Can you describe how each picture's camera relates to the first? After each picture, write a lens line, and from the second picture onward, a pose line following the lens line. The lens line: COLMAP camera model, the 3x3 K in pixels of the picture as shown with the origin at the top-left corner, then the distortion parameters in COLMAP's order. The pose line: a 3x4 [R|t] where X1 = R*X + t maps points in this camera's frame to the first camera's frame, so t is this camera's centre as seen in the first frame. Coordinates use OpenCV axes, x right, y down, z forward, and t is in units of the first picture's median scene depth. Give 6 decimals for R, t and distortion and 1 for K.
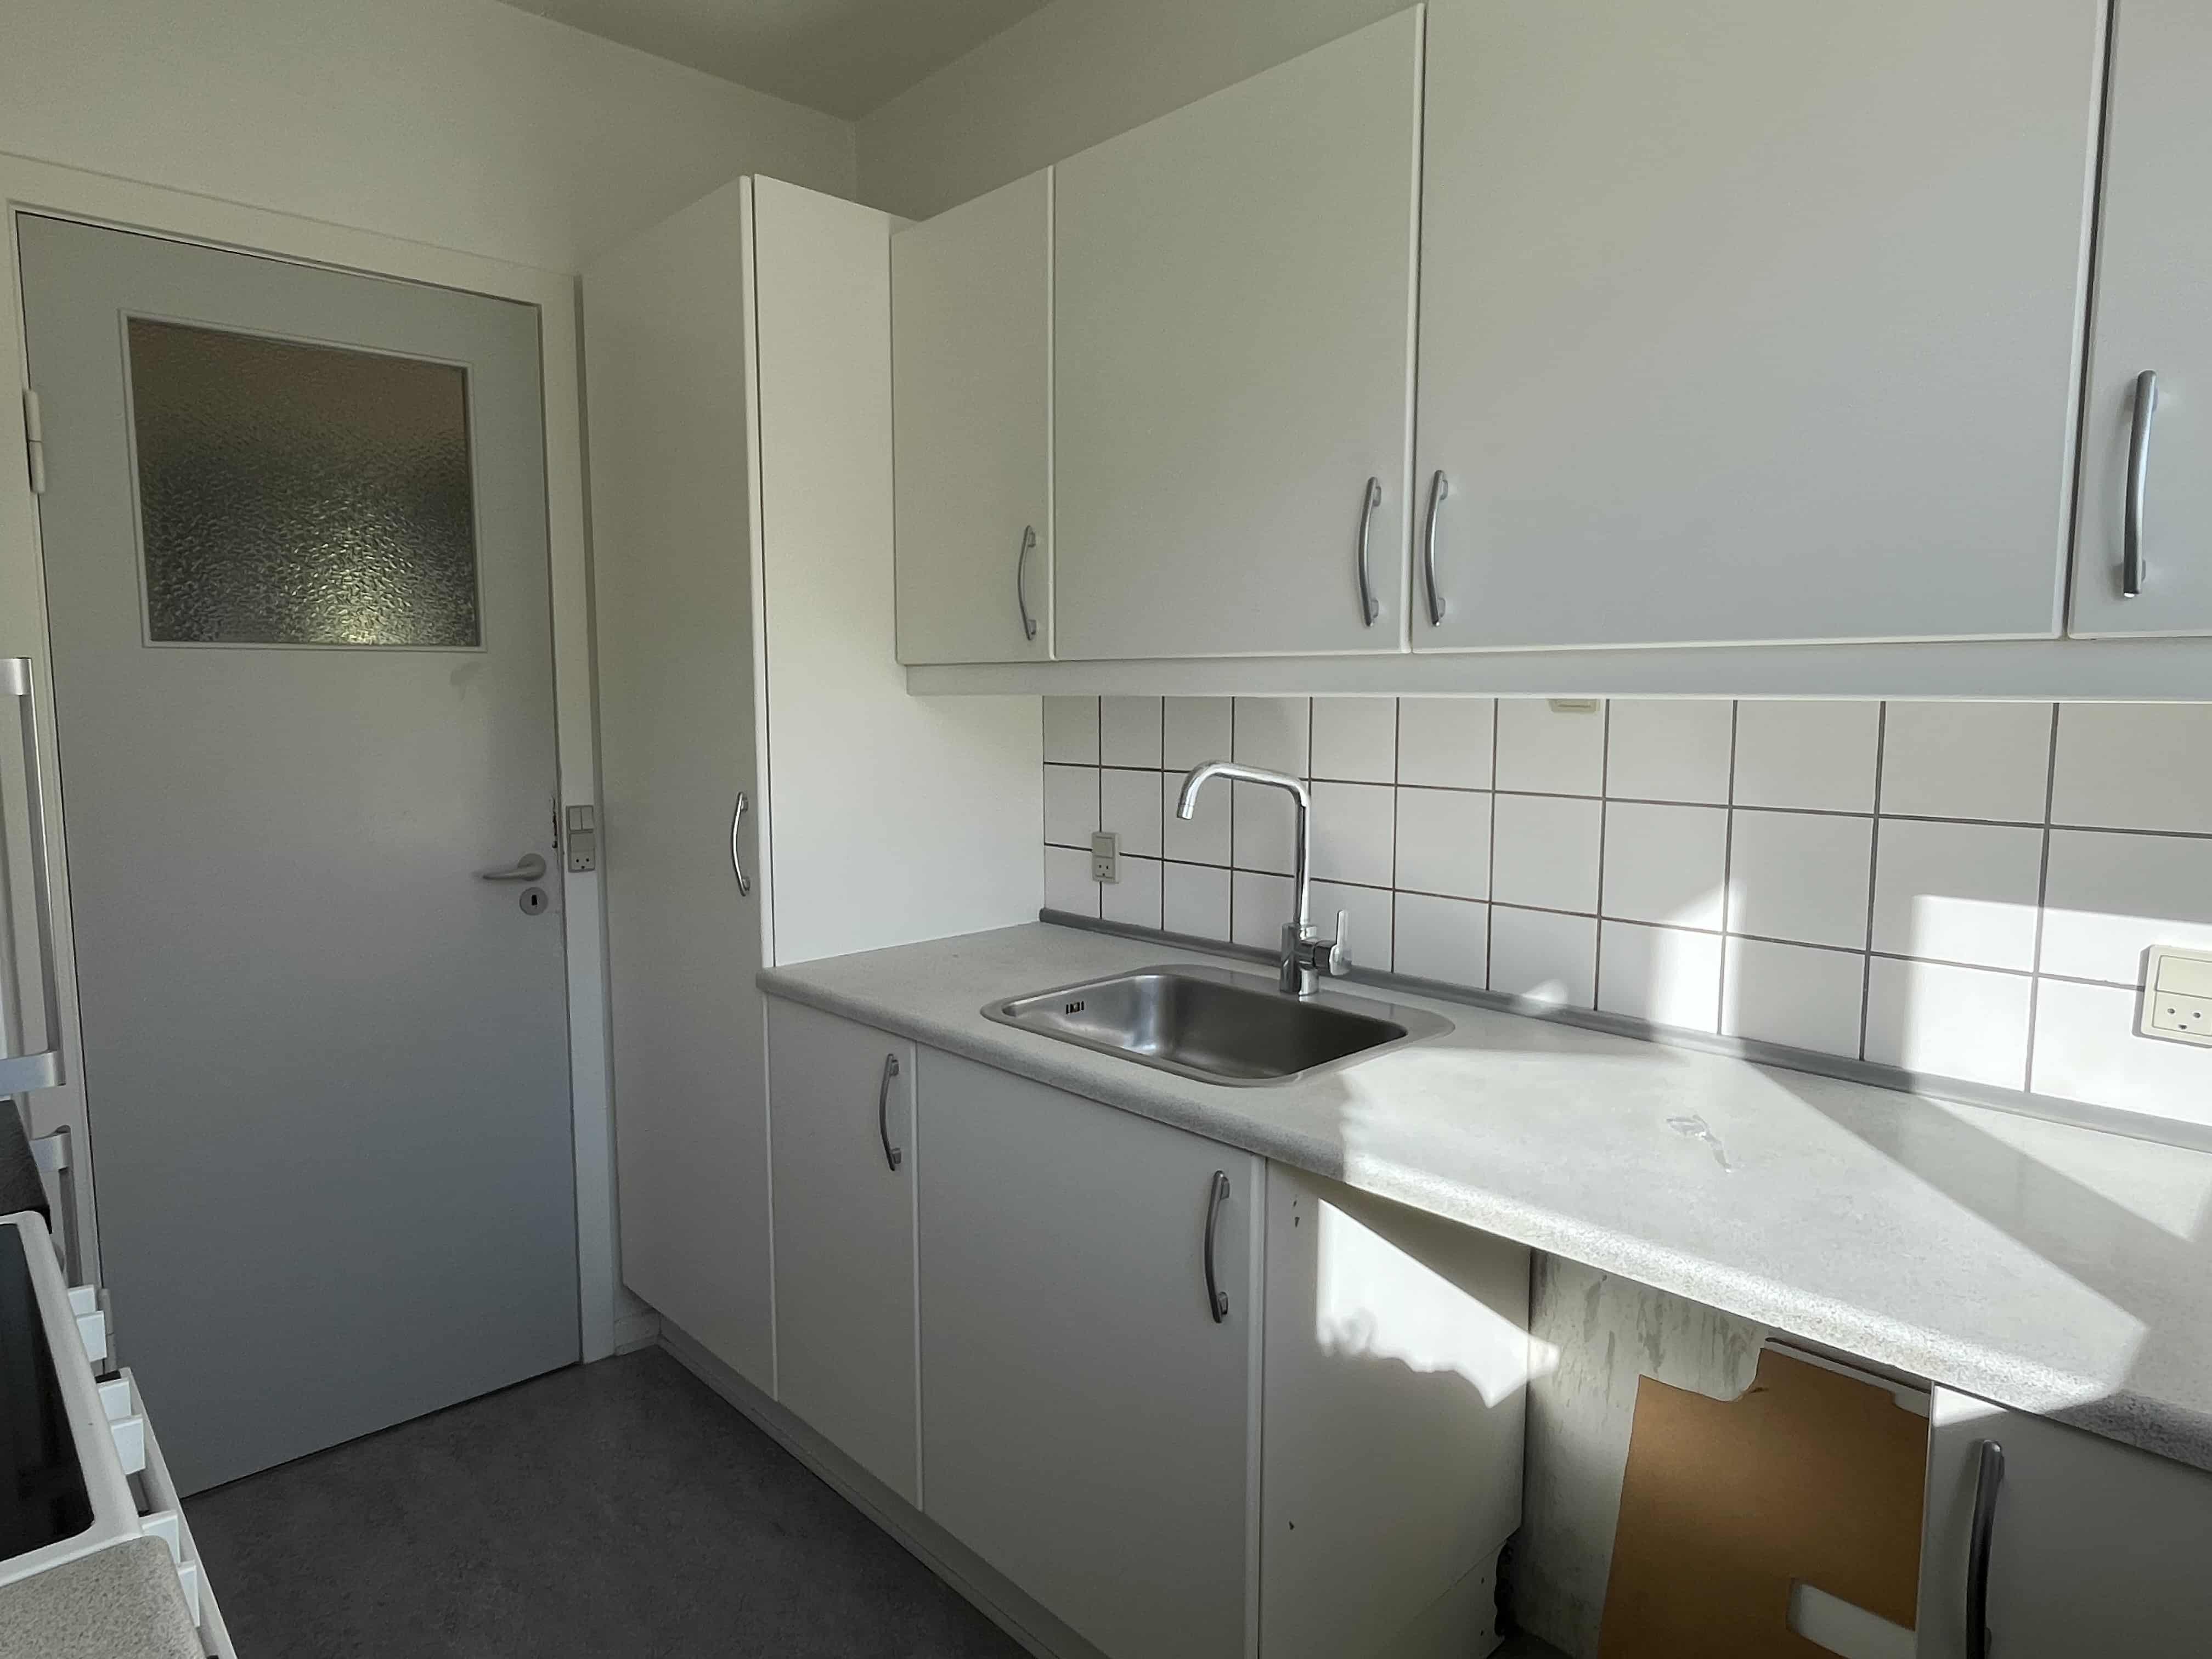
lens RADIAL K [[1294.7, 0, 1106.9], [0, 1294.7, 816.6], [0, 0, 1]] dist [0.000678, -0.000519]
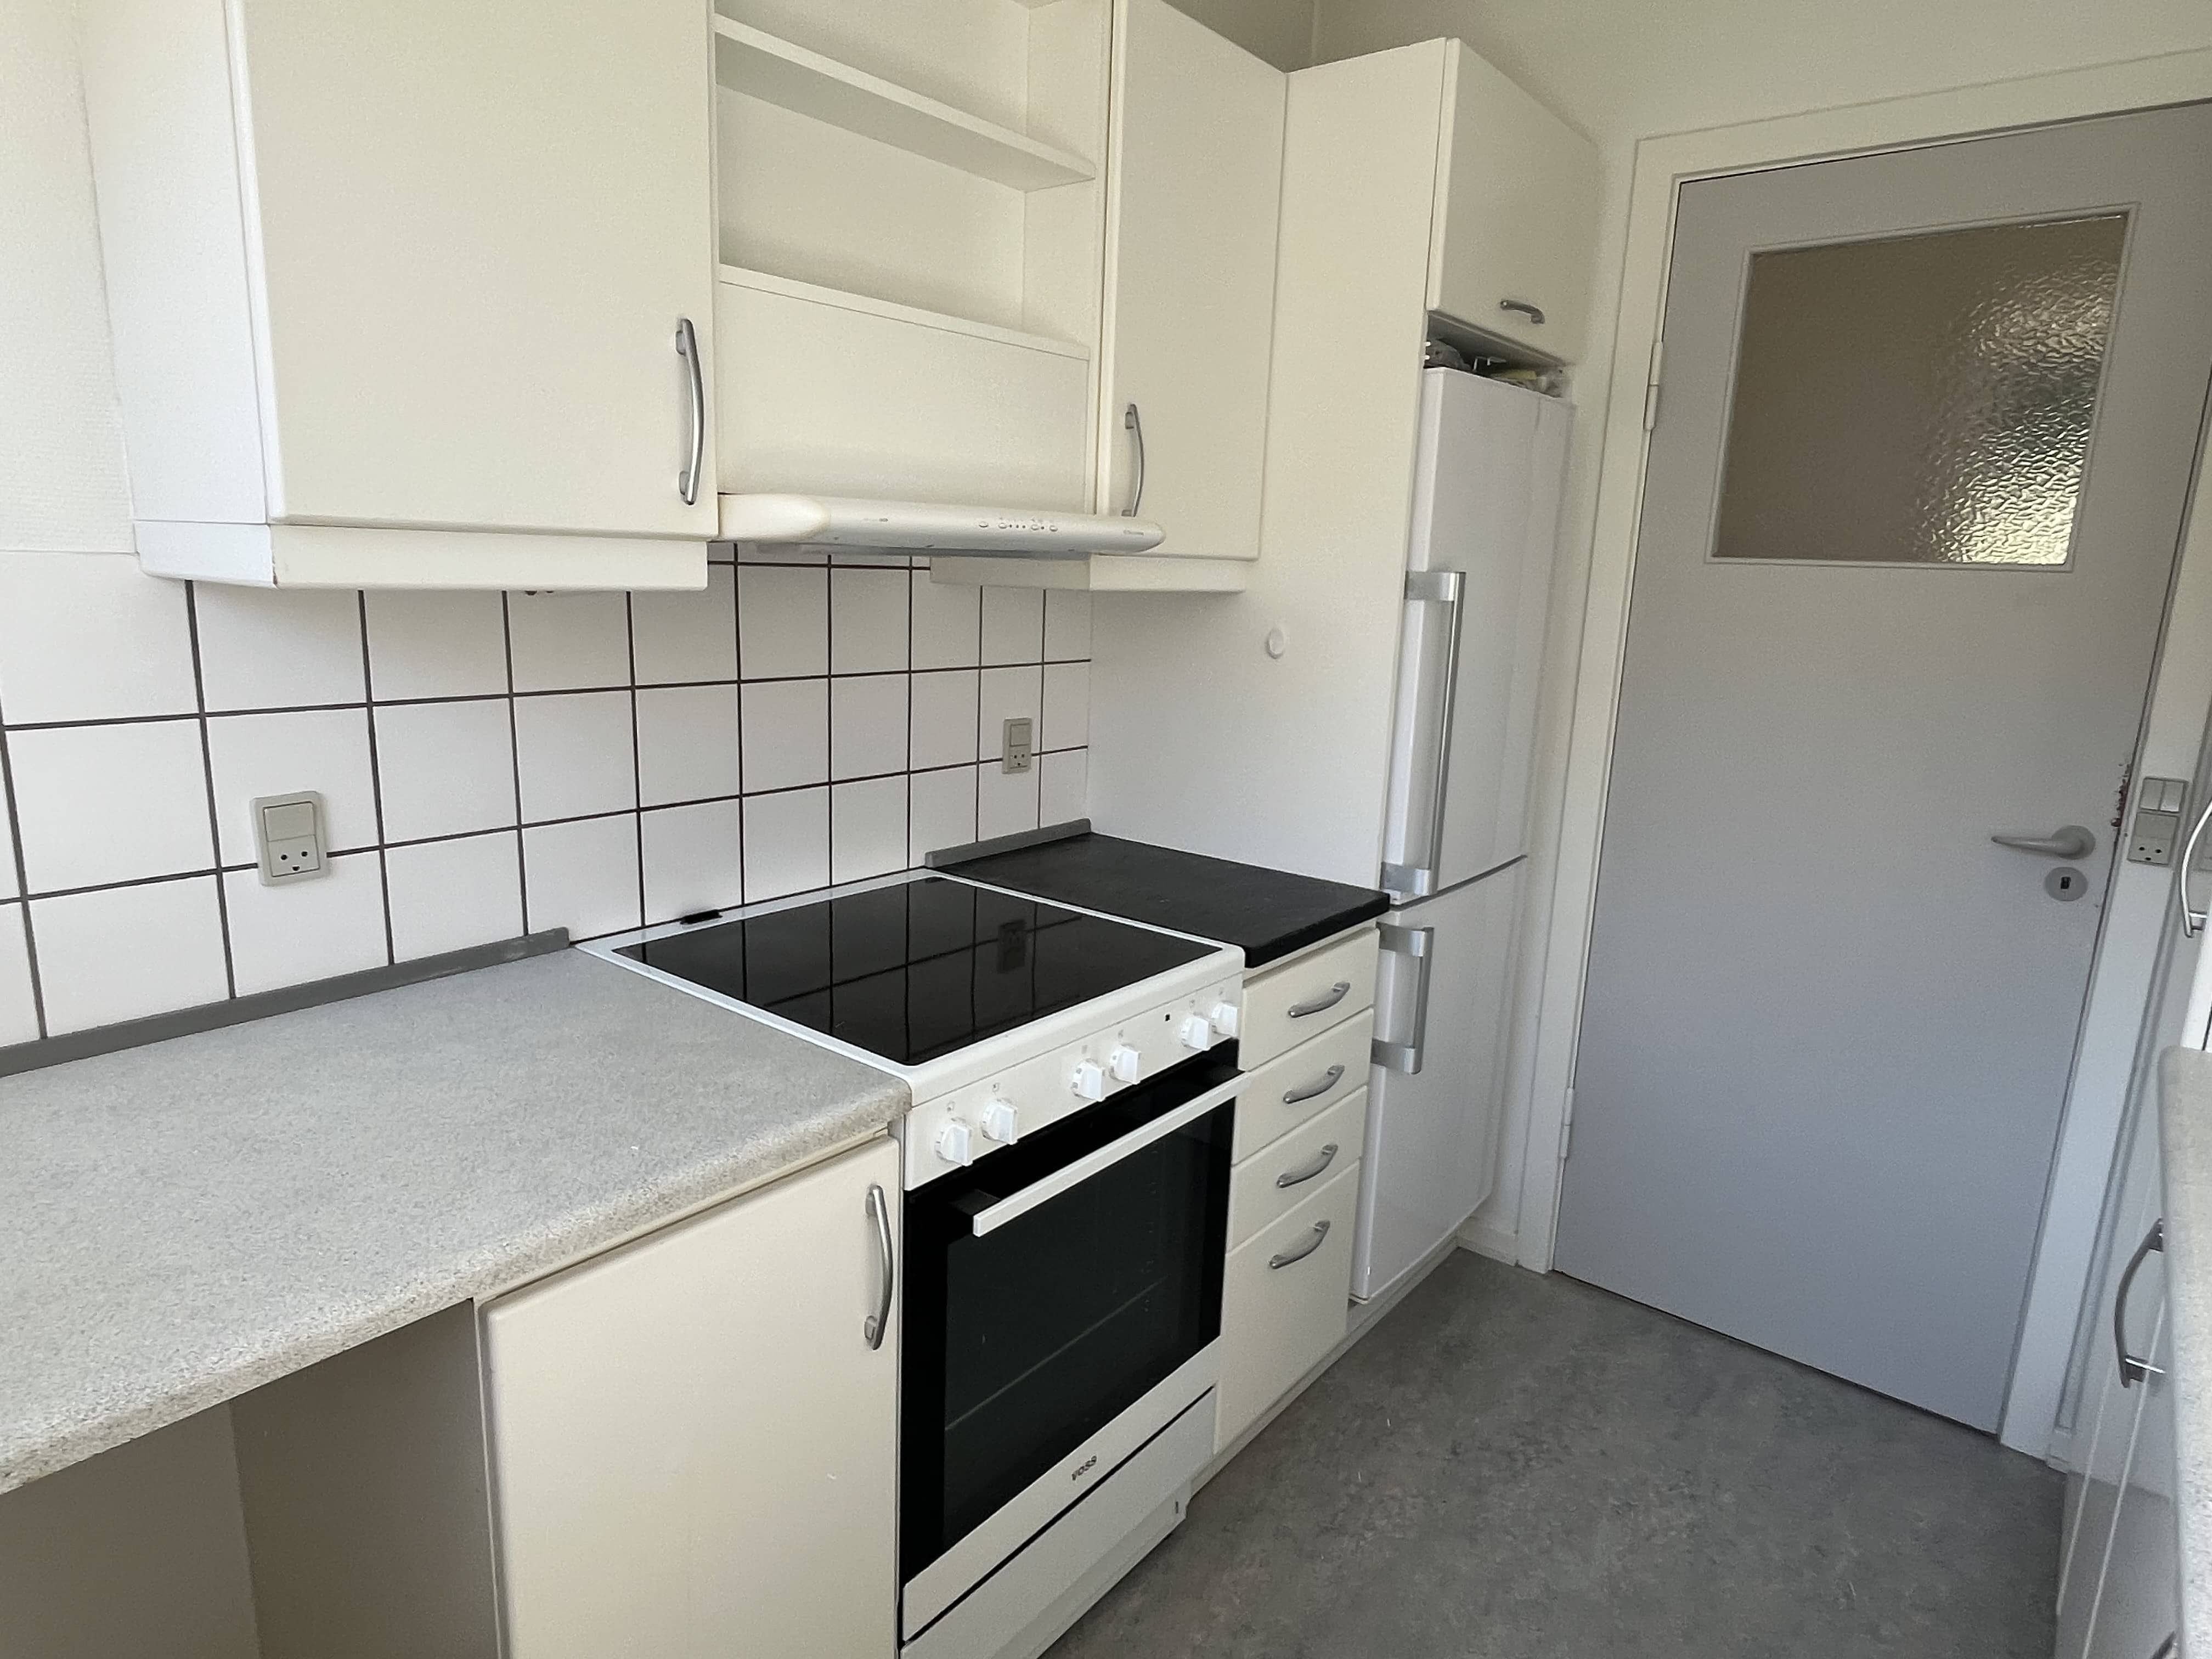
lens RADIAL K [[1294.7, 0, 1104.7], [0, 1294.7, 843.1], [0, 0, 1]] dist [0.000678, -0.000519]
pose [[0.131510, 0.210739, -0.968656, 0.261887], [-0.139341, 0.971371, 0.192412, -0.032496], [0.981473, 0.109669, 0.157109, 0.286113]]
